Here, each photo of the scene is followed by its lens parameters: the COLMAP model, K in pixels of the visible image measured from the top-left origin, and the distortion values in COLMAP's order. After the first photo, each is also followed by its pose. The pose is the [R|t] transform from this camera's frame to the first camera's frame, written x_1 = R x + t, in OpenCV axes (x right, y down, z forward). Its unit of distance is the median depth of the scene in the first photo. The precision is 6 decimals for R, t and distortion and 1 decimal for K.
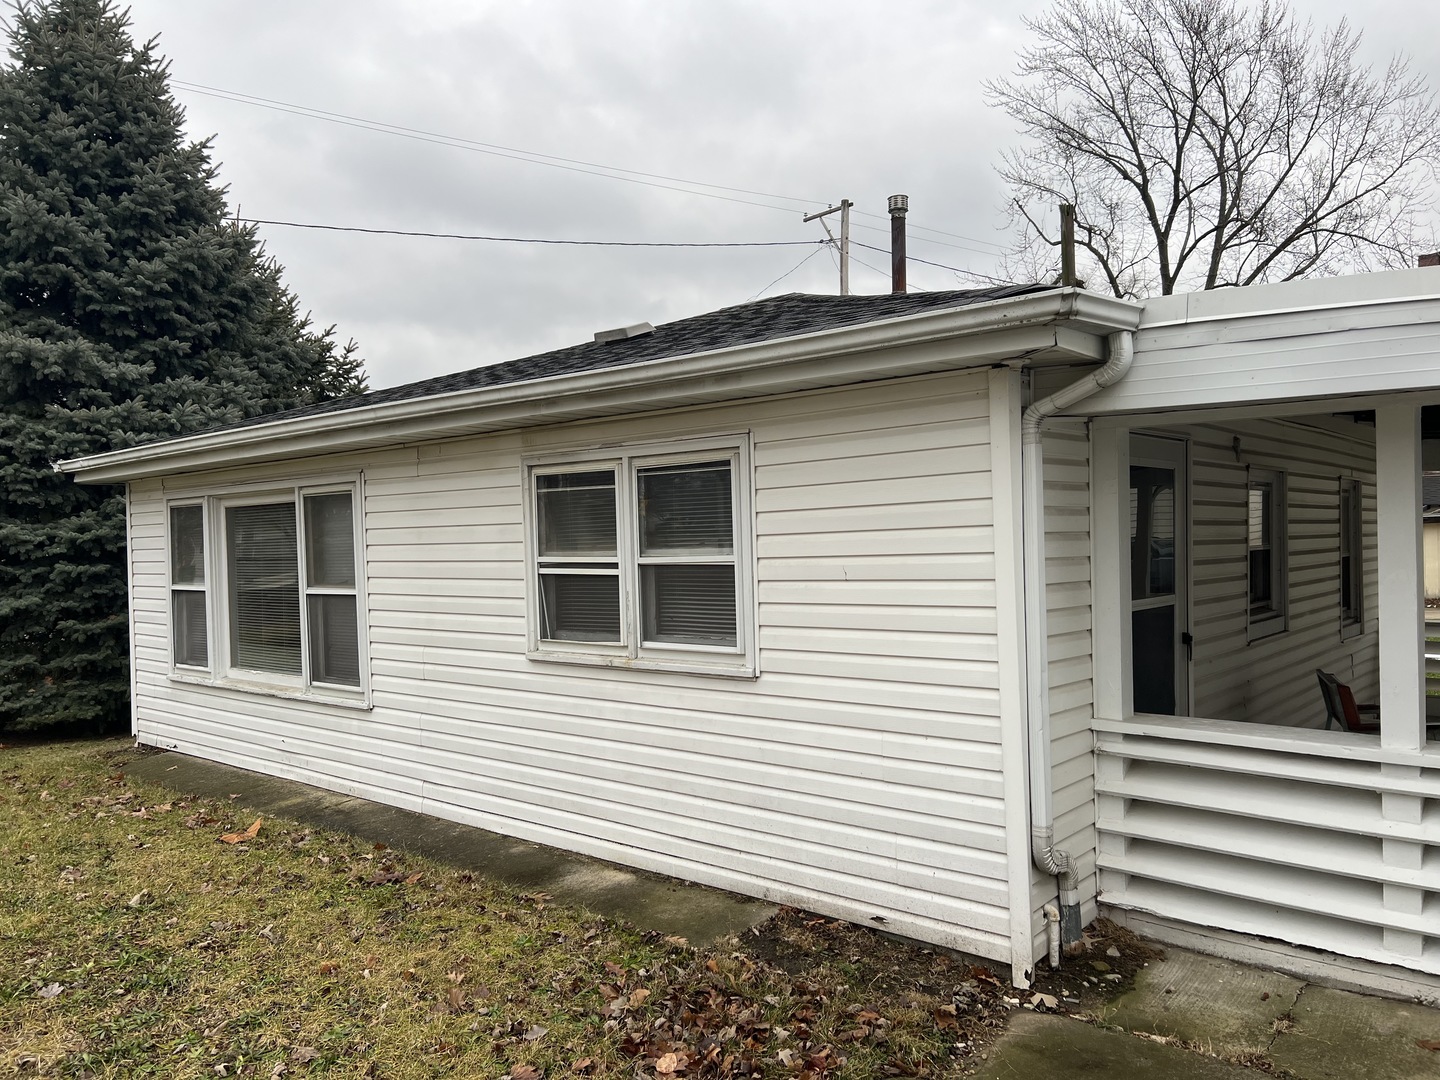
lens RADIAL K [[1074.5, 0, 710.6], [0, 1074.5, 551.7], [0, 0, 1]] dist [0.070553, -0.080462]
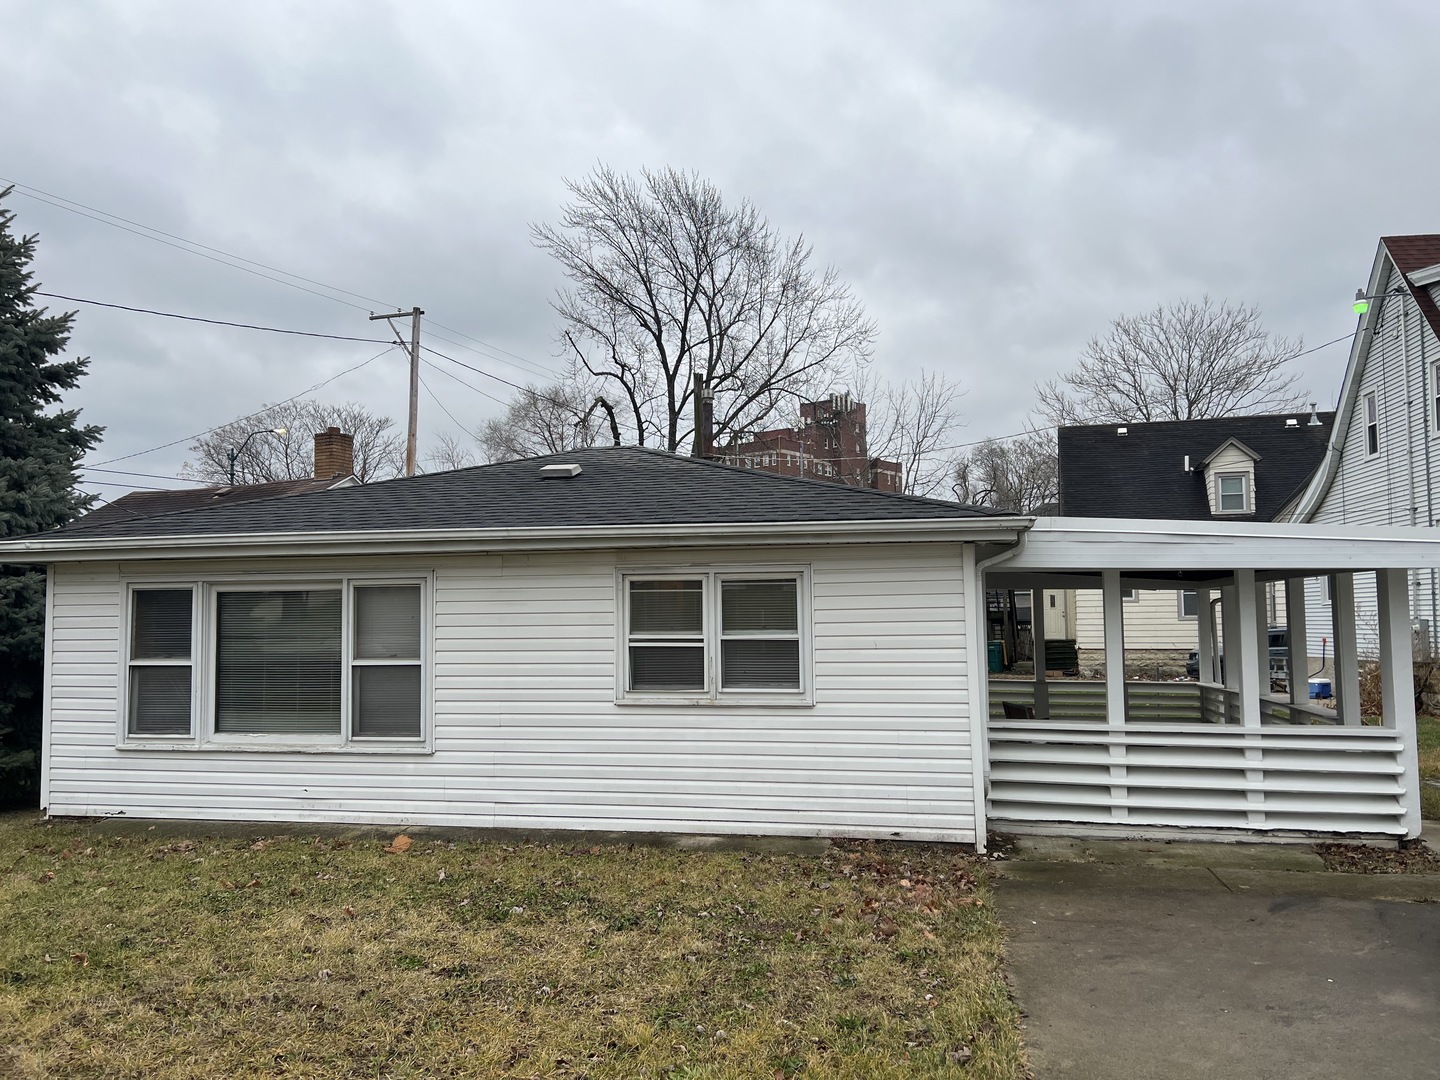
lens RADIAL K [[1076.0, 0, 716.3], [0, 1076.0, 547.3], [0, 0, 1]] dist [0.064390, -0.072881]
pose [[0.871139, 0.047319, 0.488750, -0.817510], [-0.006024, 0.996301, -0.085721, 0.011141], [-0.490999, 0.071731, 0.868202, -0.380959]]
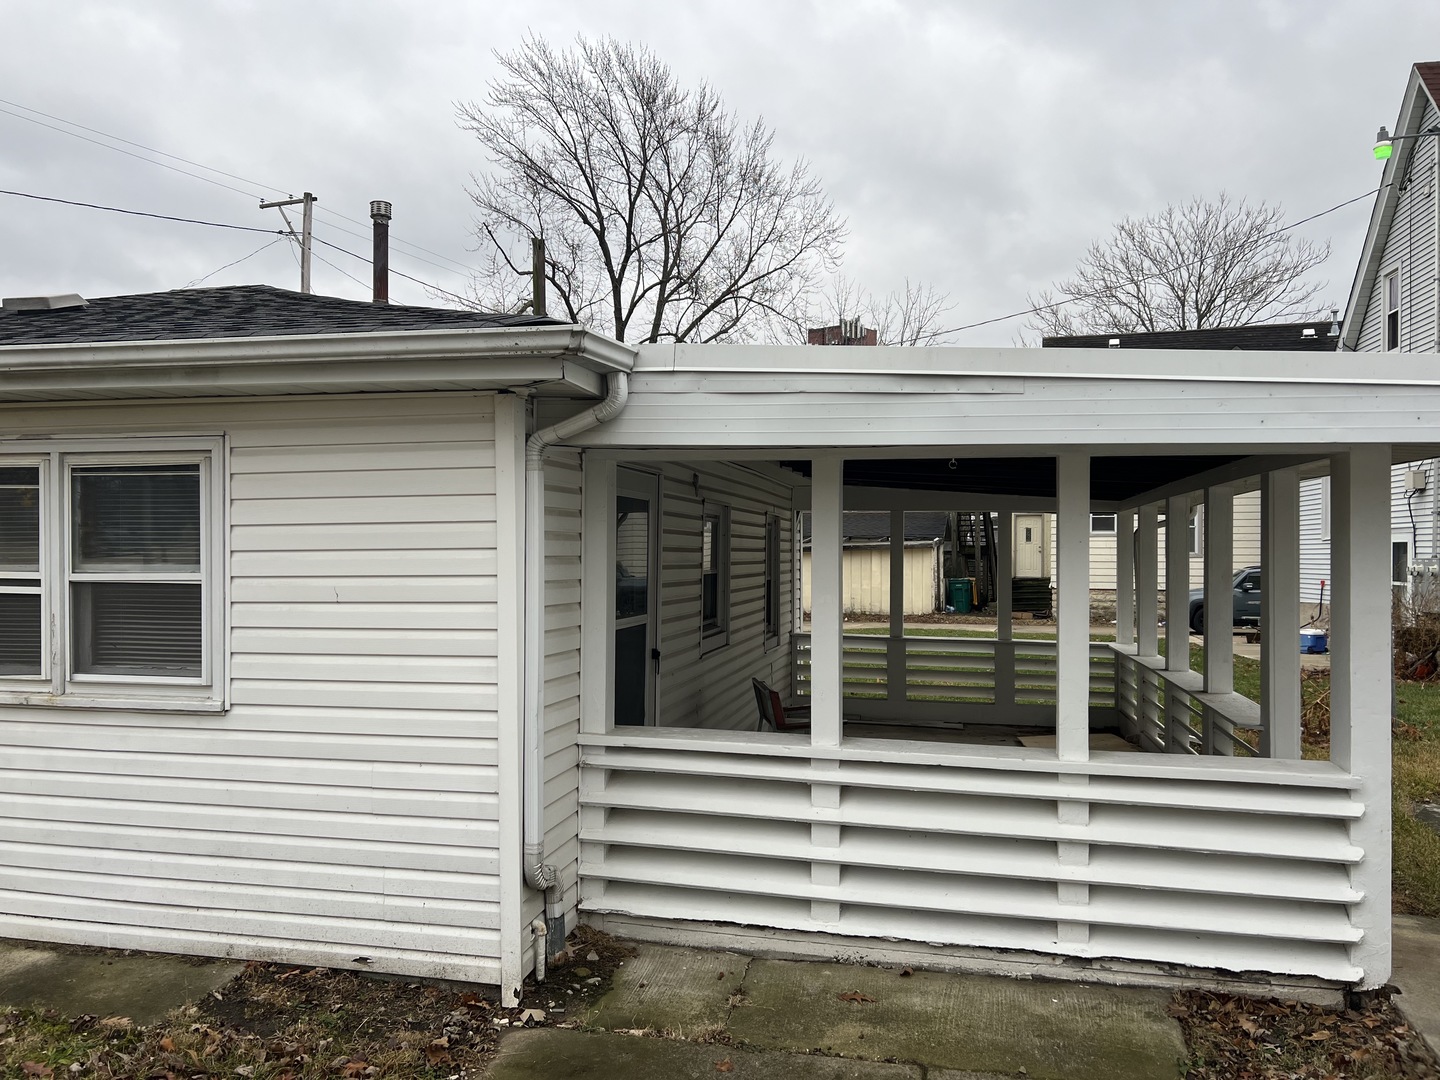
lens RADIAL K [[1074.5, 0, 710.6], [0, 1074.5, 551.7], [0, 0, 1]] dist [0.070553, -0.080462]
pose [[0.882243, 0.025187, 0.470120, -0.025205], [-0.018419, 0.999650, -0.018991, -0.004442], [-0.470434, 0.008095, 0.882398, 0.013441]]
